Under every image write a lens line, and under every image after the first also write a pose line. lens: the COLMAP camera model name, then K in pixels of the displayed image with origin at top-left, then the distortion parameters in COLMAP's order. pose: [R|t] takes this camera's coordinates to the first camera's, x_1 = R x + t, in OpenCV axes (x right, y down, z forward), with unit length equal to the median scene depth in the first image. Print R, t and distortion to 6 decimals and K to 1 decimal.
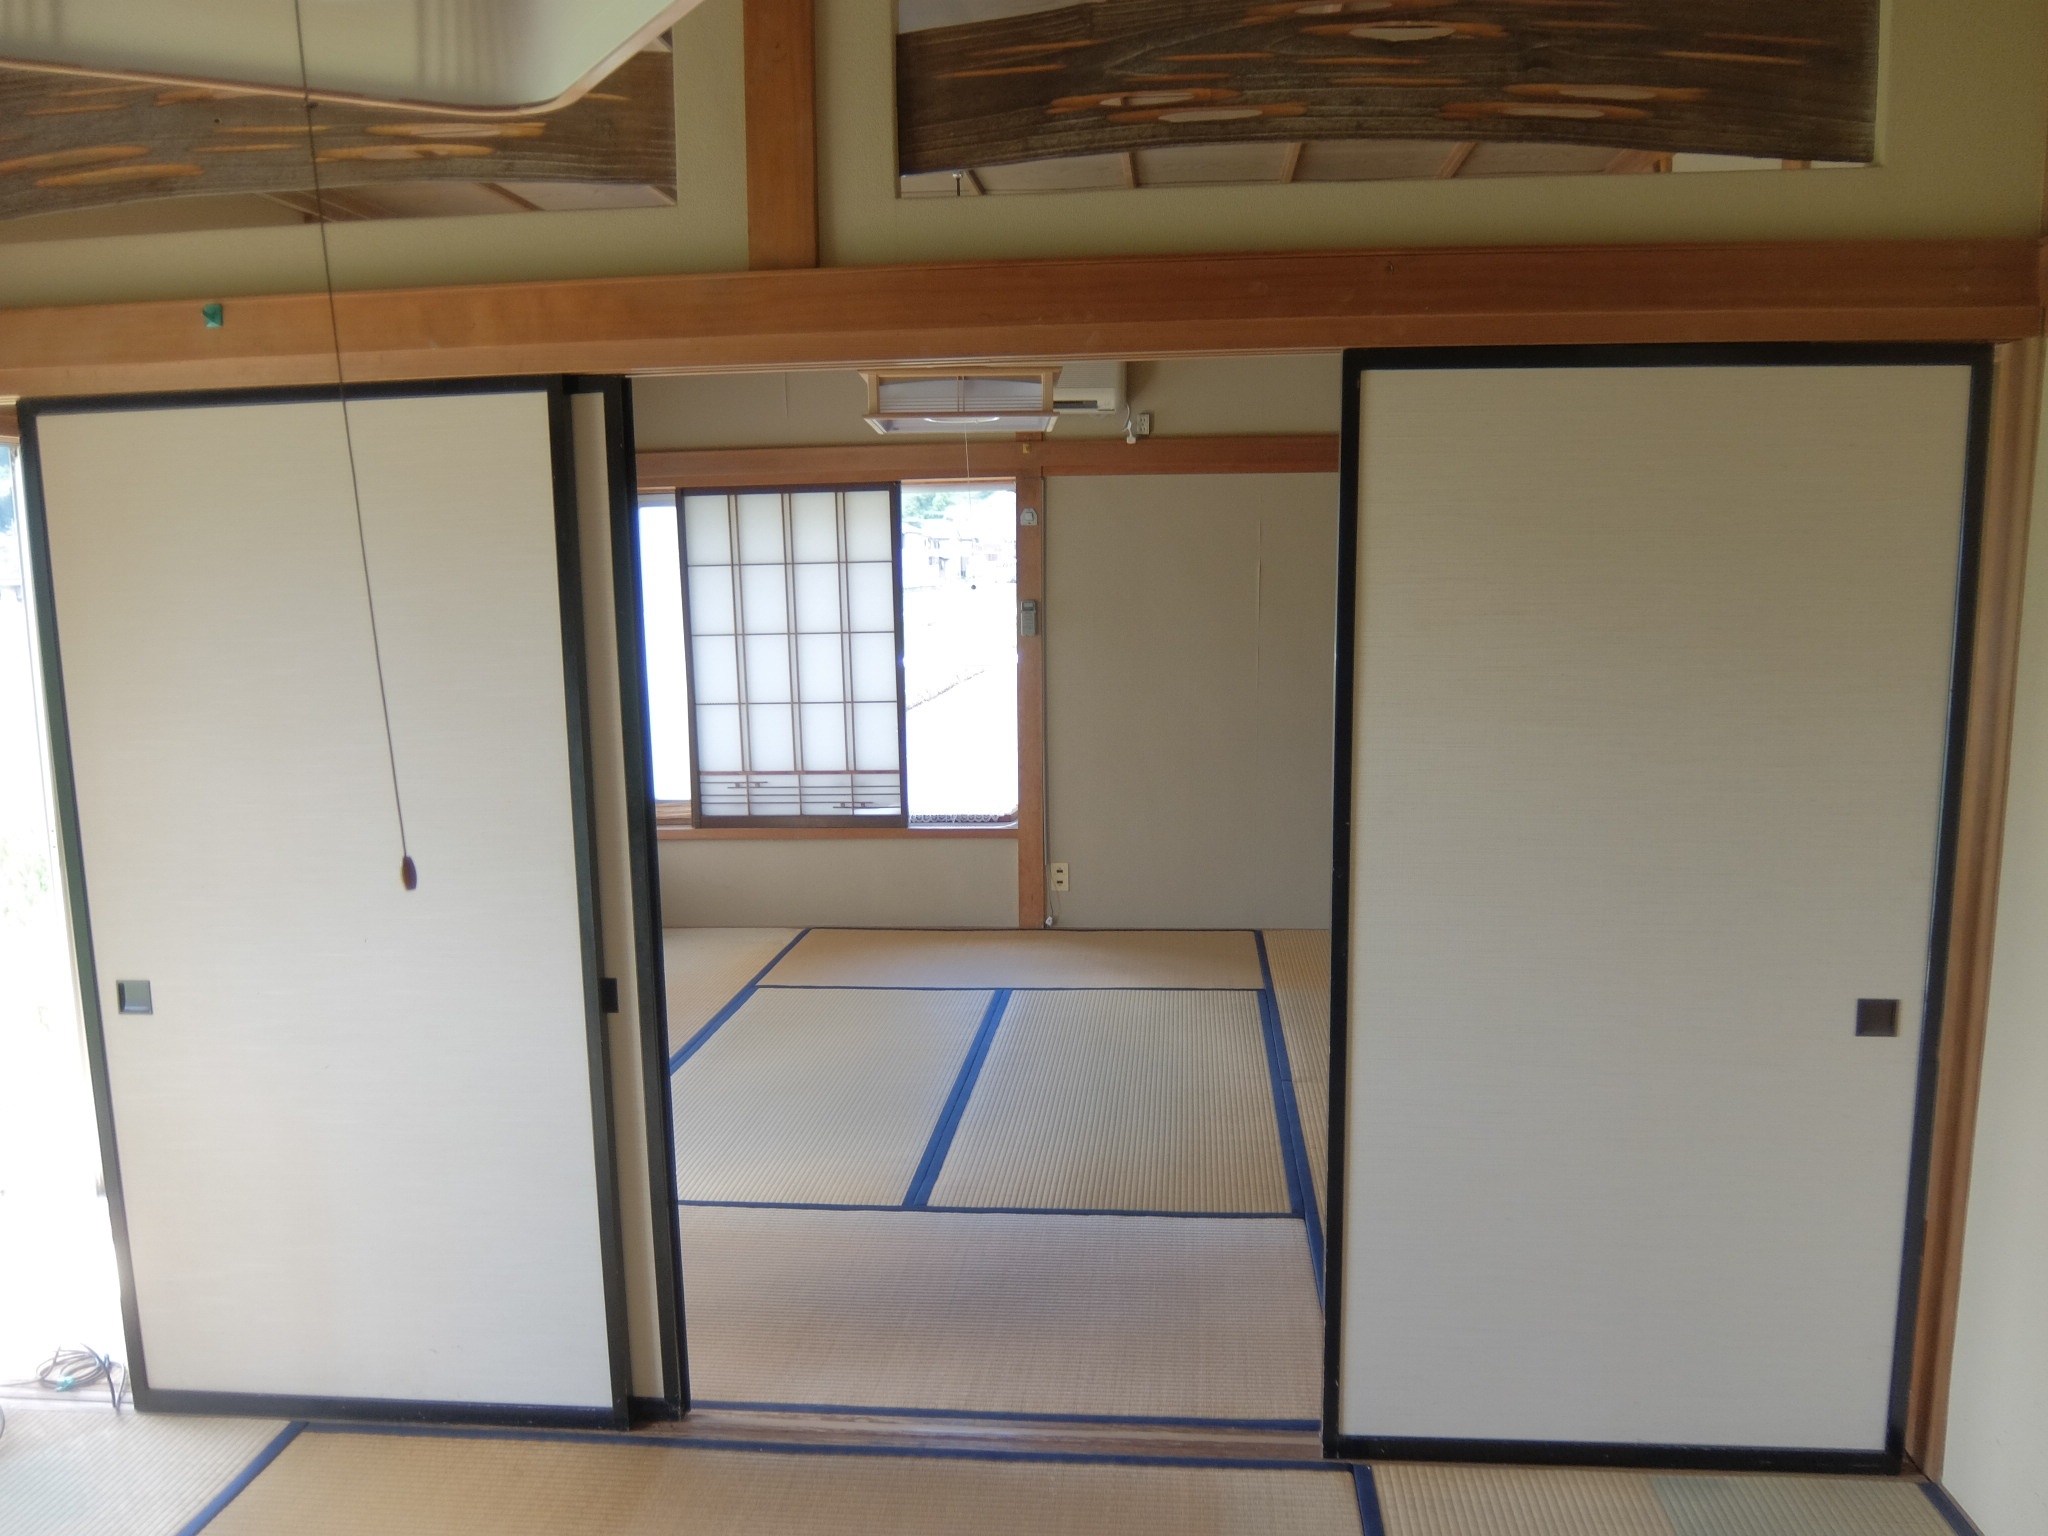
lens RADIAL K [[1613.9, 0, 1024.6], [0, 1613.9, 780.8], [0, 0, 1]] dist [-0.045647, 0.046039]
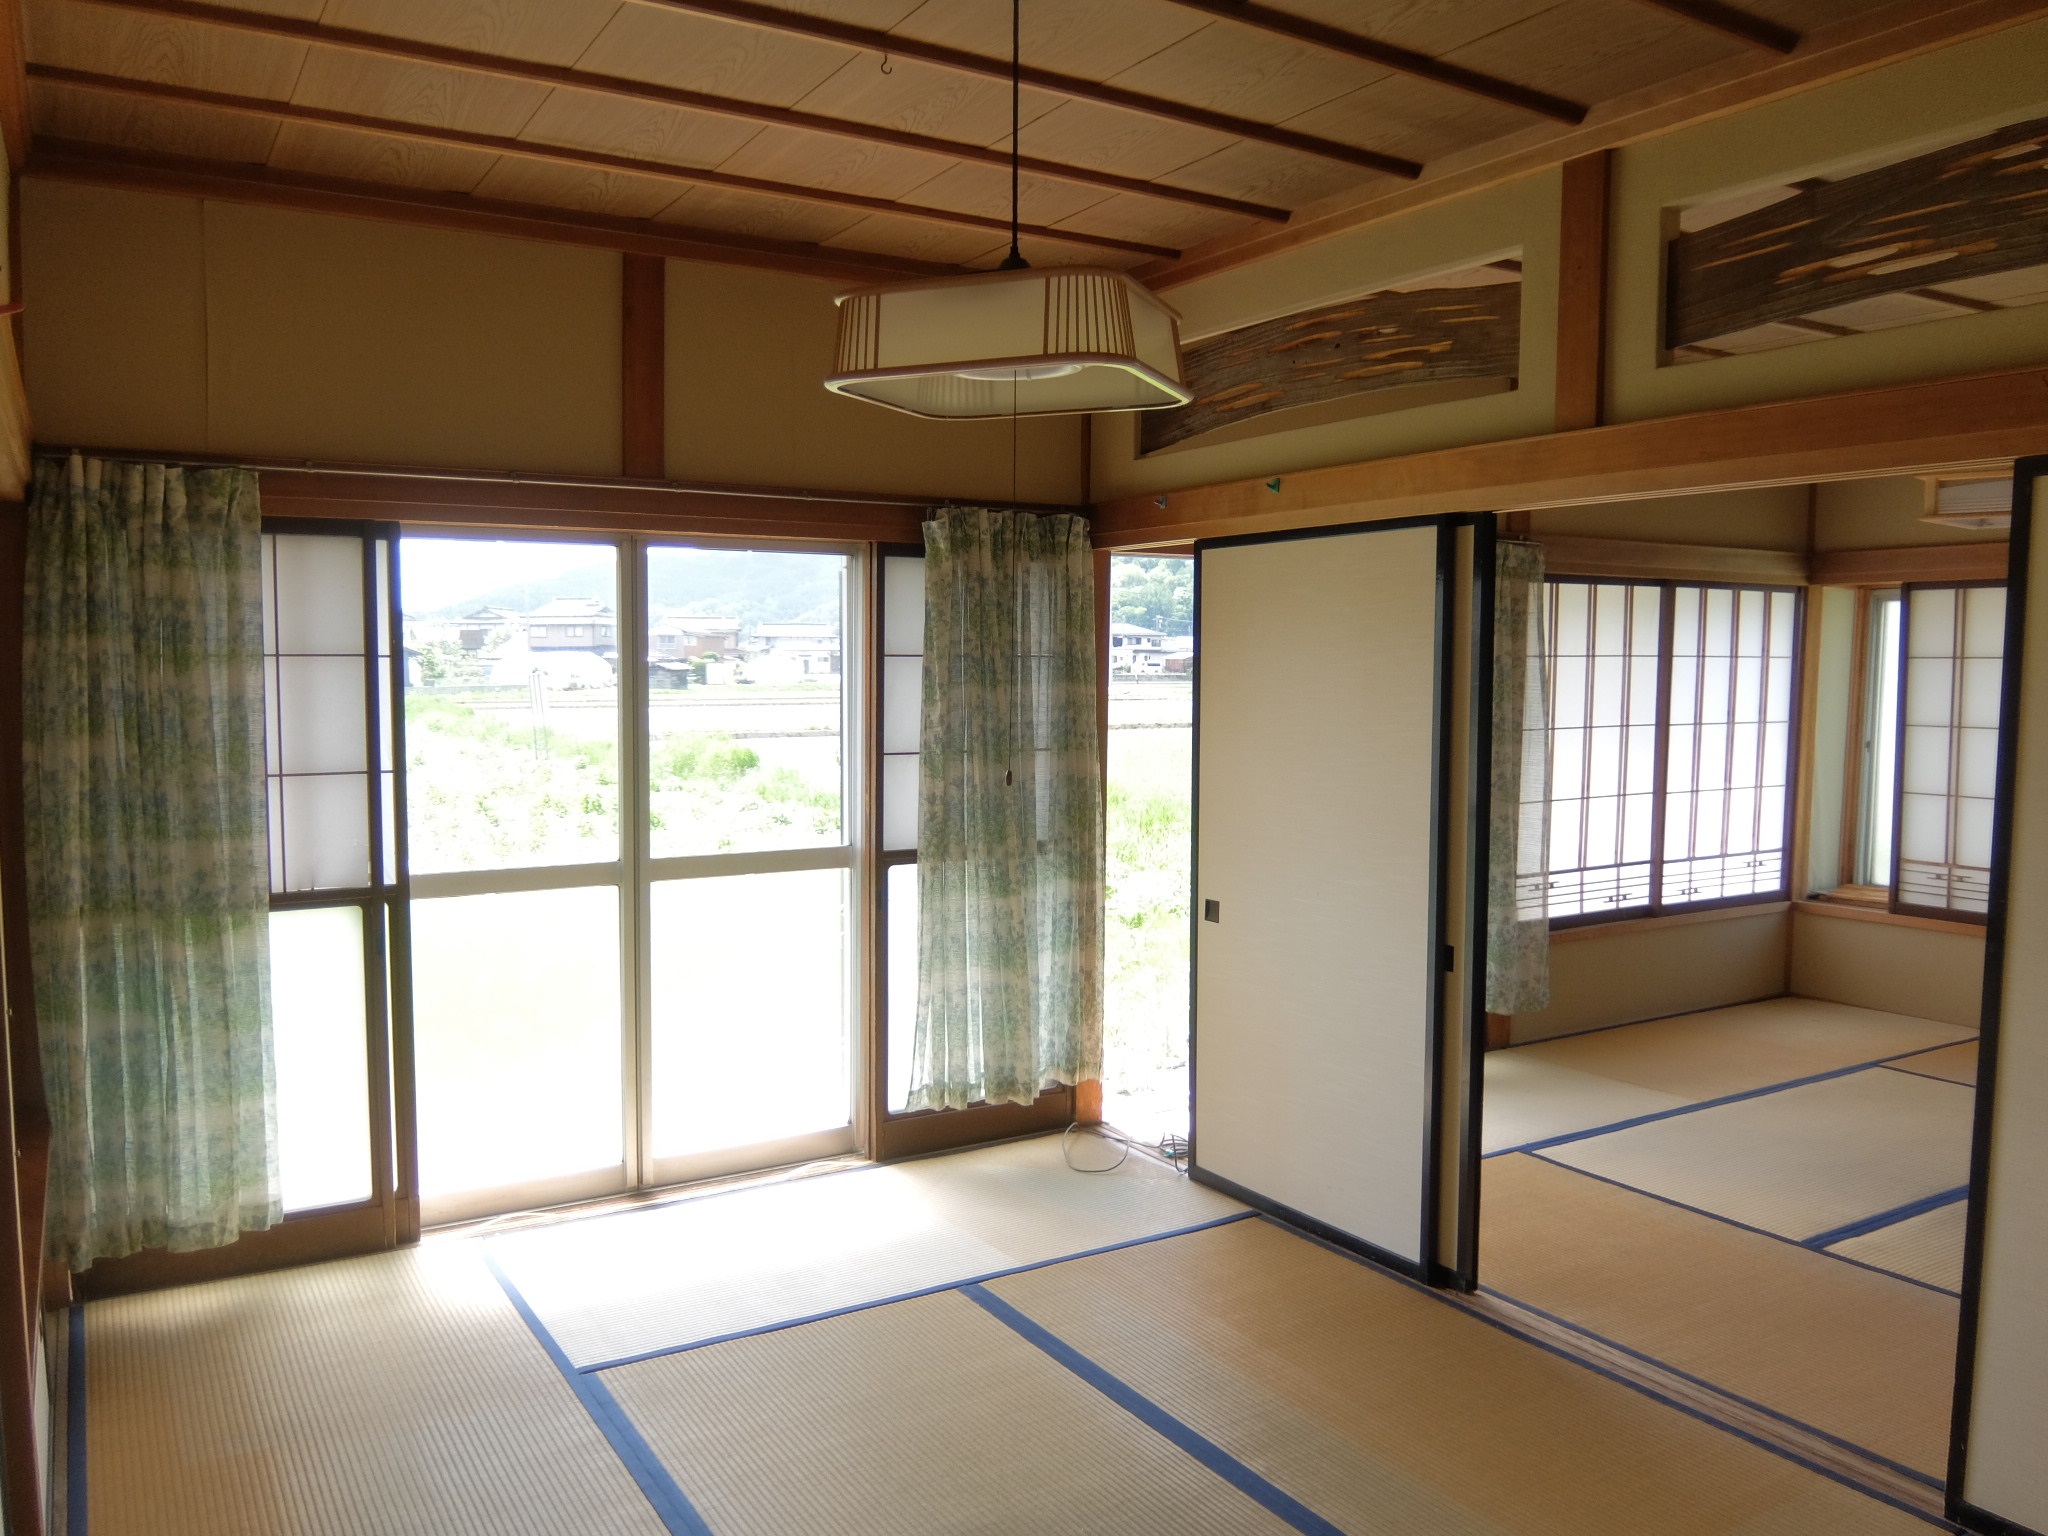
lens RADIAL K [[1613.9, 0, 1024.6], [0, 1613.9, 780.8], [0, 0, 1]] dist [-0.045647, 0.046039]
pose [[0.606844, 0.082757, -0.790501, 0.266546], [-0.125735, 0.992037, 0.007333, 0.008065], [0.784813, 0.094944, 0.612417, -0.062010]]
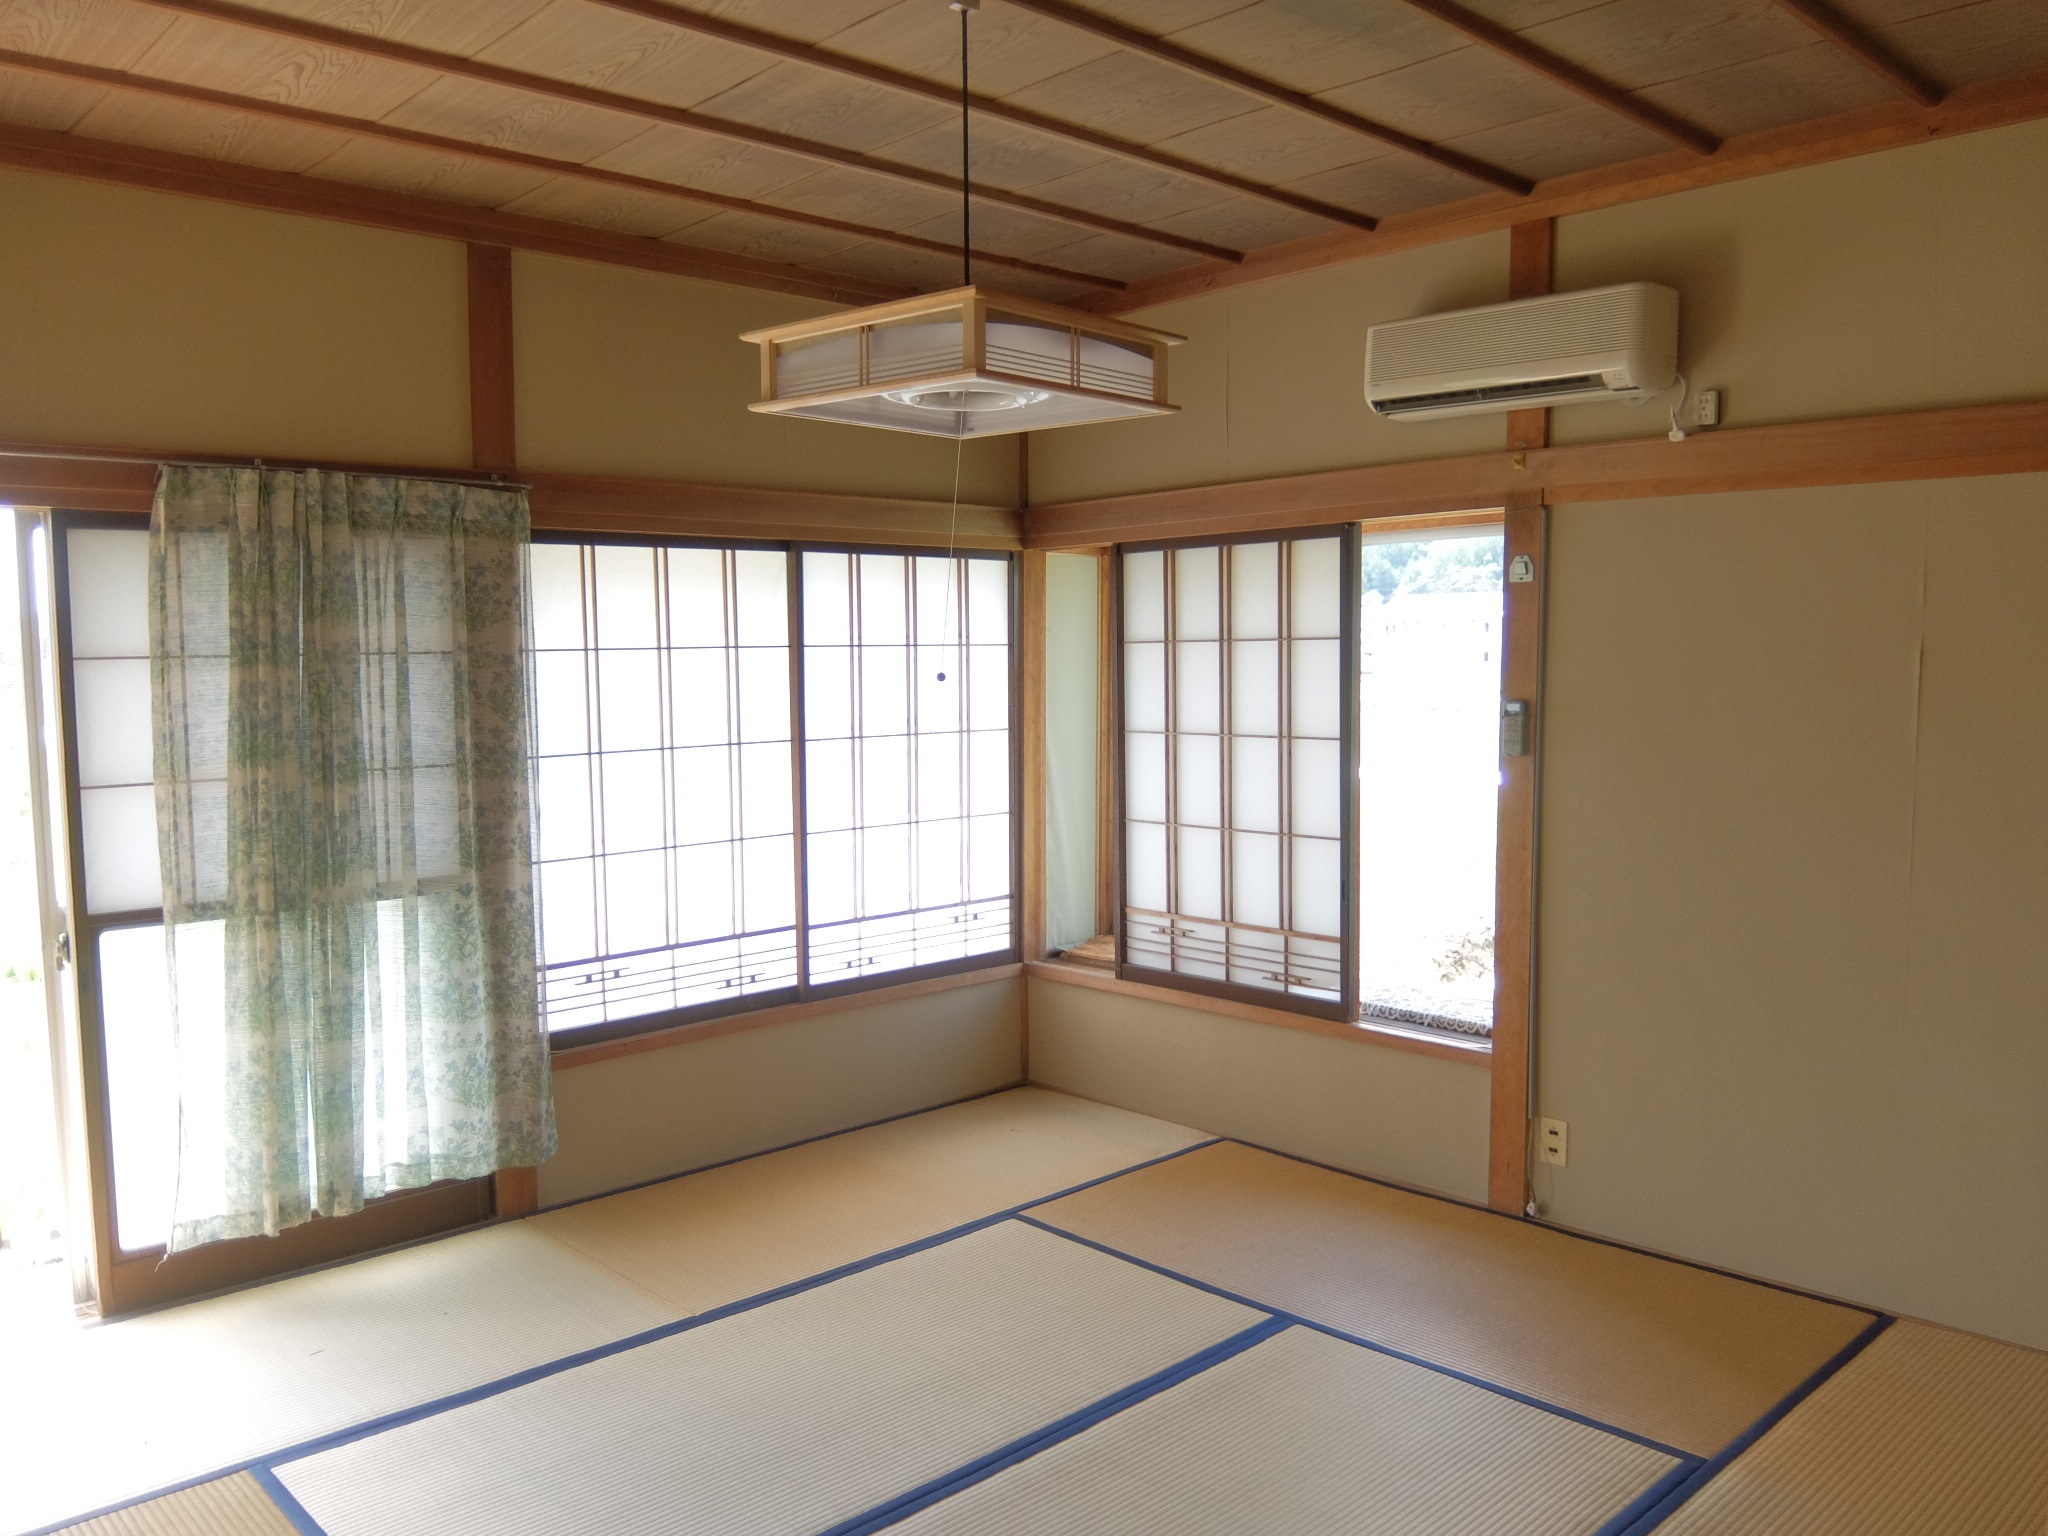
lens RADIAL K [[1671.6, 0, 1024.0], [0, 1671.6, 768.0], [0, 0, 1]] dist [0.114011, -0.180892]
pose [[0.749464, 0.056295, -0.659647, 0.298827], [-0.091437, 0.995631, -0.018918, -0.054393], [0.655701, 0.074495, 0.751337, 0.371965]]
